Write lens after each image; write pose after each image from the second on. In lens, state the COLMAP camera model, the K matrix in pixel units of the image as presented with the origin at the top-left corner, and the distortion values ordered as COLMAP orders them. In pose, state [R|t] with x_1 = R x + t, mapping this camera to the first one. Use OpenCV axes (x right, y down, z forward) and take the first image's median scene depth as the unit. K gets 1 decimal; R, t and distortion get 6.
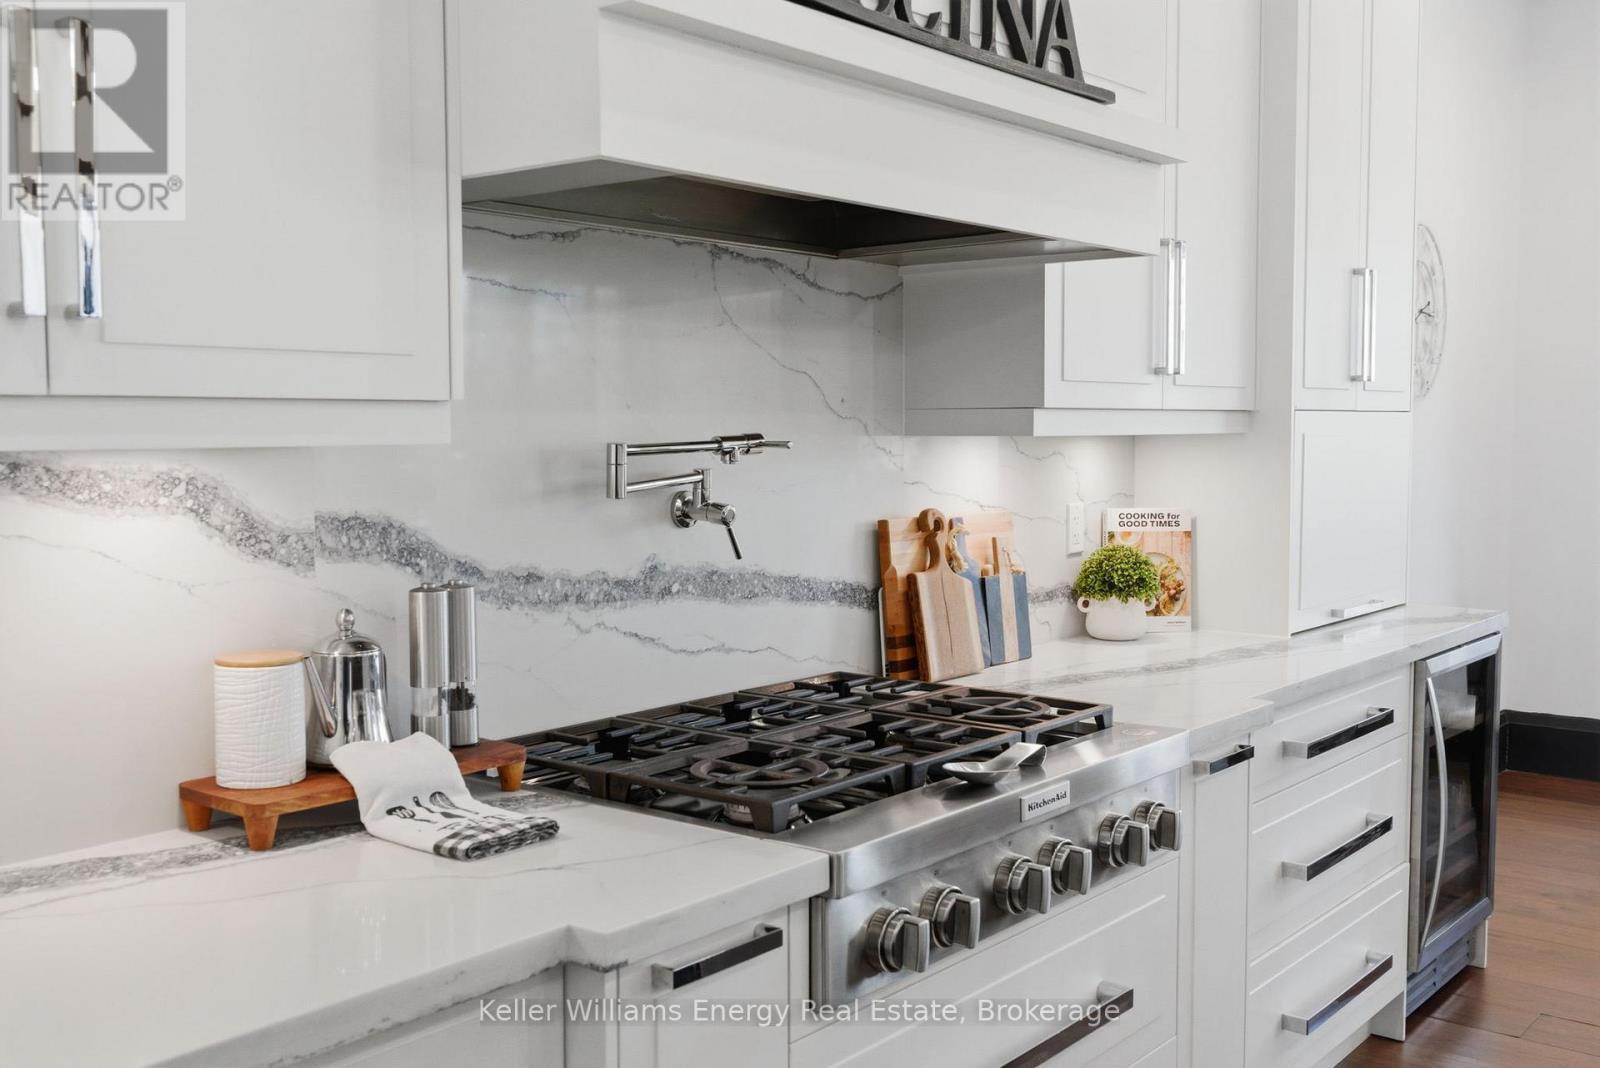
lens RADIAL K [[1646.3, 0, 798.5], [0, 1646.3, 535.0], [0, 0, 1]] dist [0.003158, 0.000000]
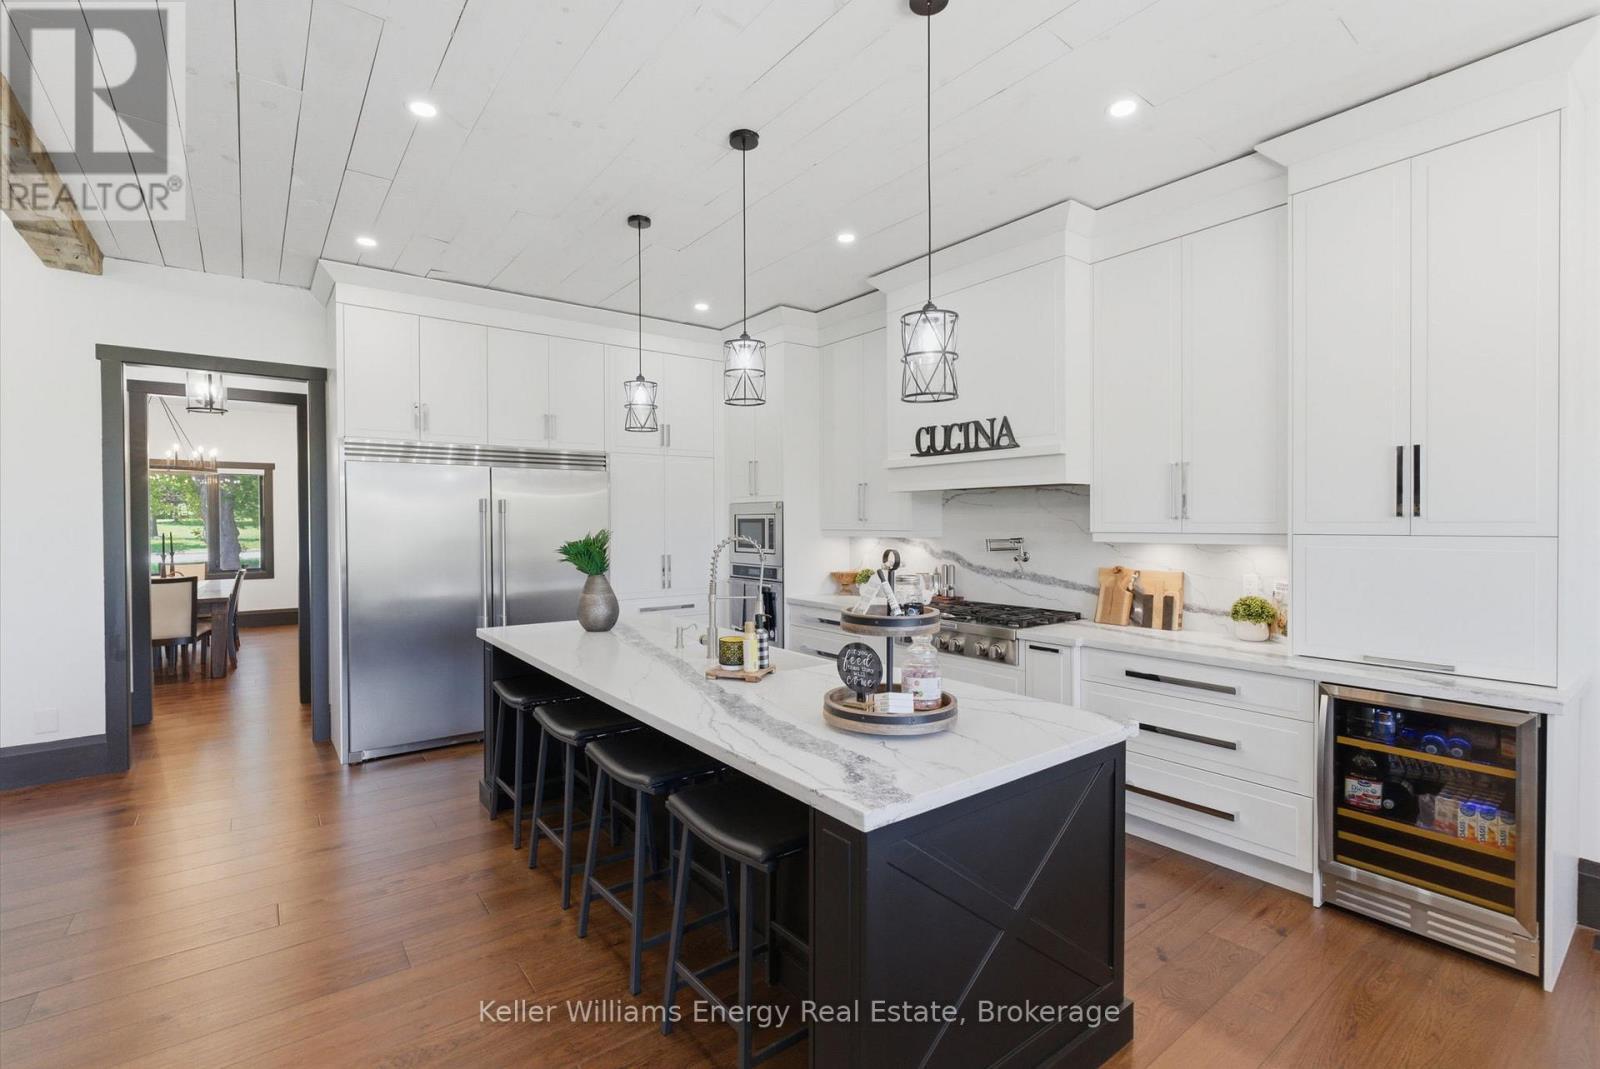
lens RADIAL K [[725.2, 0, 797.3], [0, 725.2, 529.9], [0, 0, 1]] dist [-0.003997, 0.002420]
pose [[-0.248329, 0.016344, -0.968538, 1.812323], [-0.062405, 0.997511, 0.032834, -0.107717], [0.966664, 0.068595, -0.246691, 0.936143]]
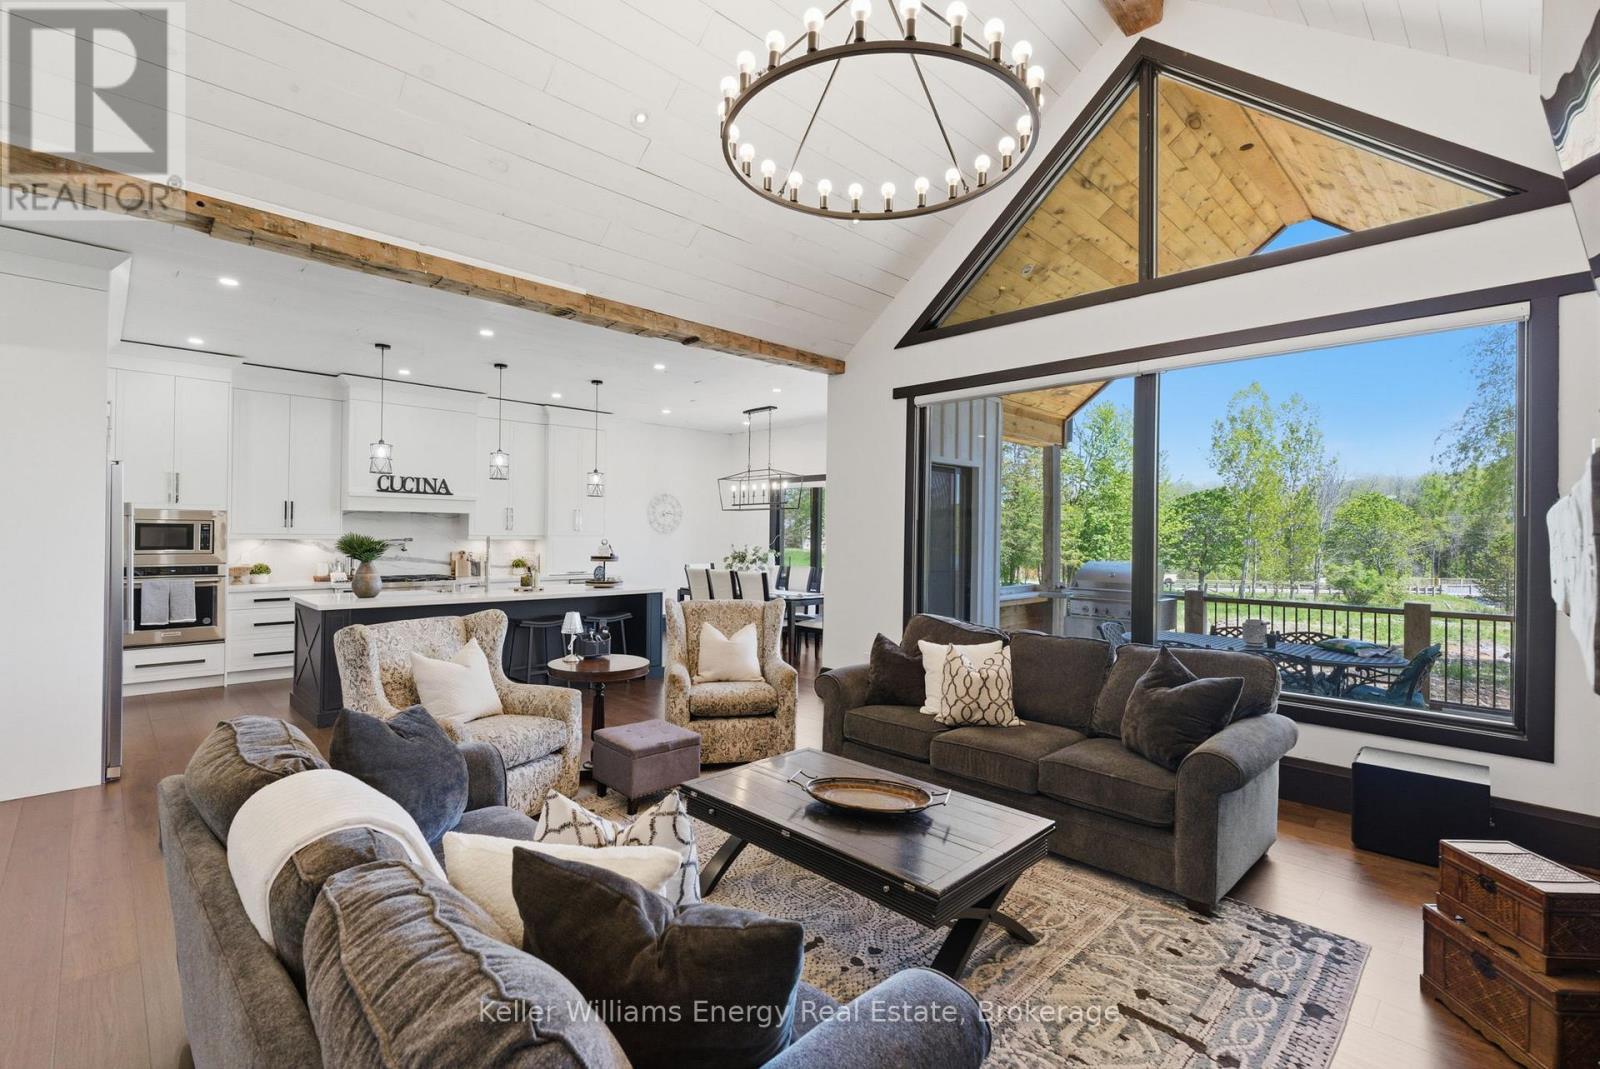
lens RADIAL K [[725.2, 0, 799.7], [0, 725.2, 529.3], [0, 0, 1]] dist [-0.003997, 0.002420]
pose [[0.992054, 0.017926, -0.124525, 2.150960], [-0.026720, 0.997237, -0.069314, 0.076893], [0.122939, 0.072091, 0.989792, -2.046109]]
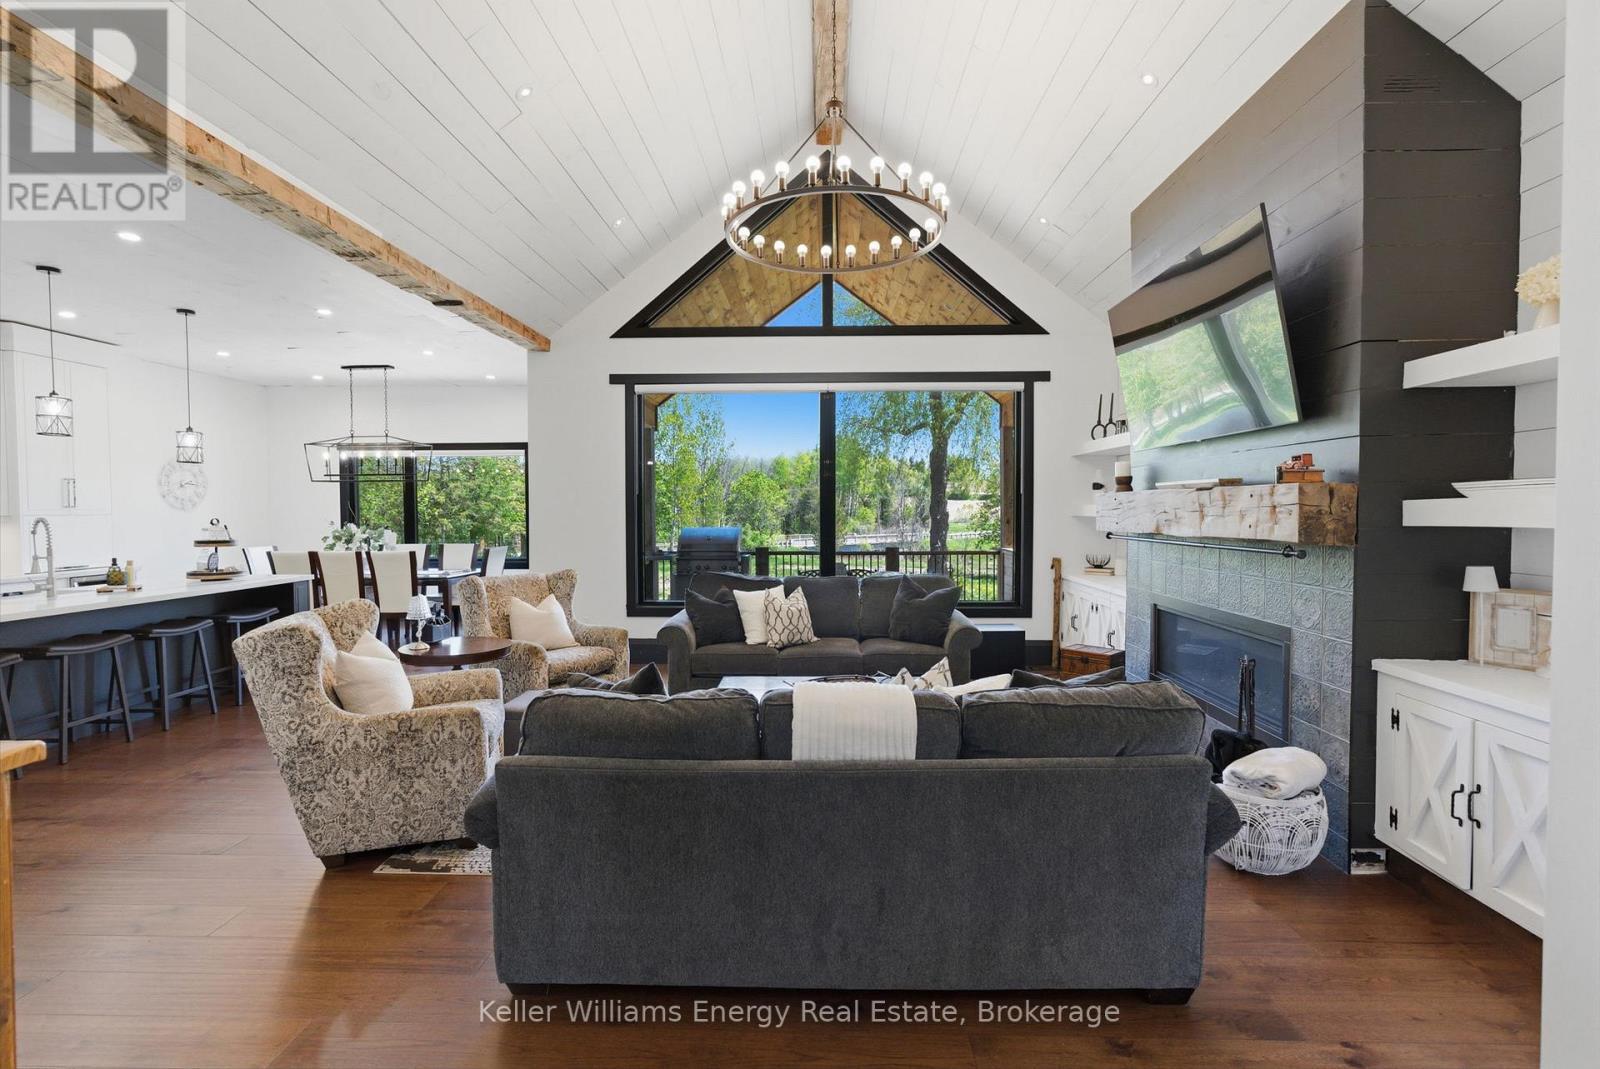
lens RADIAL K [[725.2, 0, 804.0], [0, 725.2, 530.2], [0, 0, 1]] dist [-0.003997, 0.002420]
pose [[0.801841, -0.013197, 0.597391, 0.828574], [0.035053, 0.999073, -0.024978, 0.097896], [-0.596508, 0.040968, 0.801561, -2.207189]]
